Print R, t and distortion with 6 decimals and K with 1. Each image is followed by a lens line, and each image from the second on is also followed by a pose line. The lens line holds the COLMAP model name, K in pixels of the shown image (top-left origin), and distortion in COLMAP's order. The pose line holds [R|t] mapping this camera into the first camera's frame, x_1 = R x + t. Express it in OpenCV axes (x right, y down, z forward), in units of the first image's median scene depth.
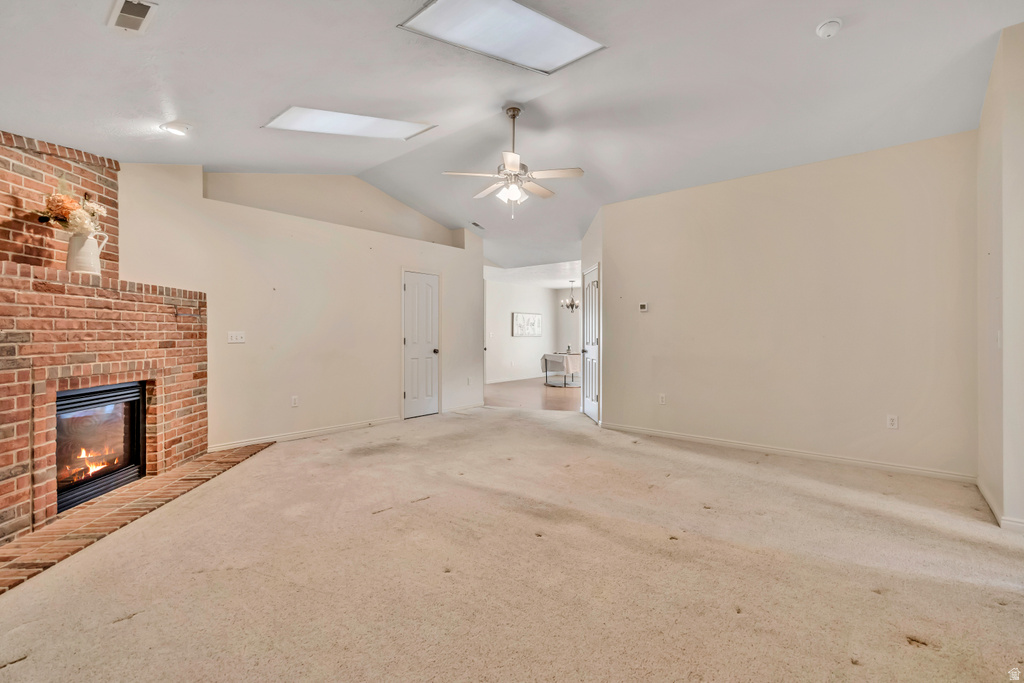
lens RADIAL K [[447.0, 0, 511.7], [0, 447.0, 337.0], [0, 0, 1]] dist [-0.006150, 0.001328]
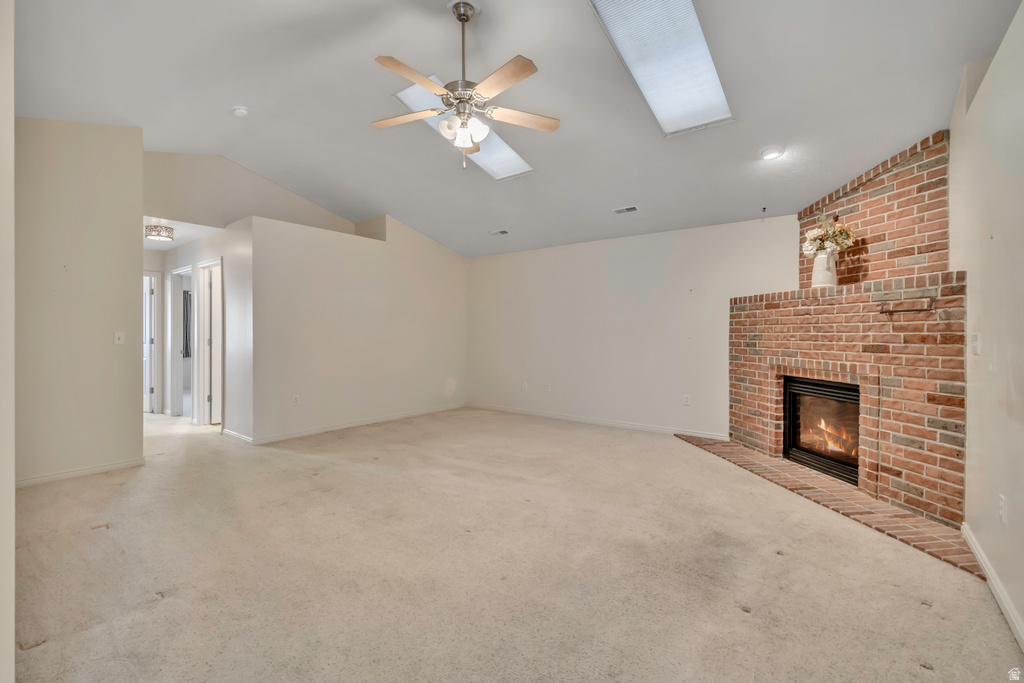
lens RADIAL K [[447.0, 0, 513.5], [0, 447.0, 336.5], [0, 0, 1]] dist [-0.006150, 0.001328]
pose [[-0.998579, -0.000702, -0.053287, -0.042519], [-0.001517, 0.999883, 0.015246, -0.020675], [0.053270, 0.015305, -0.998463, 2.024013]]
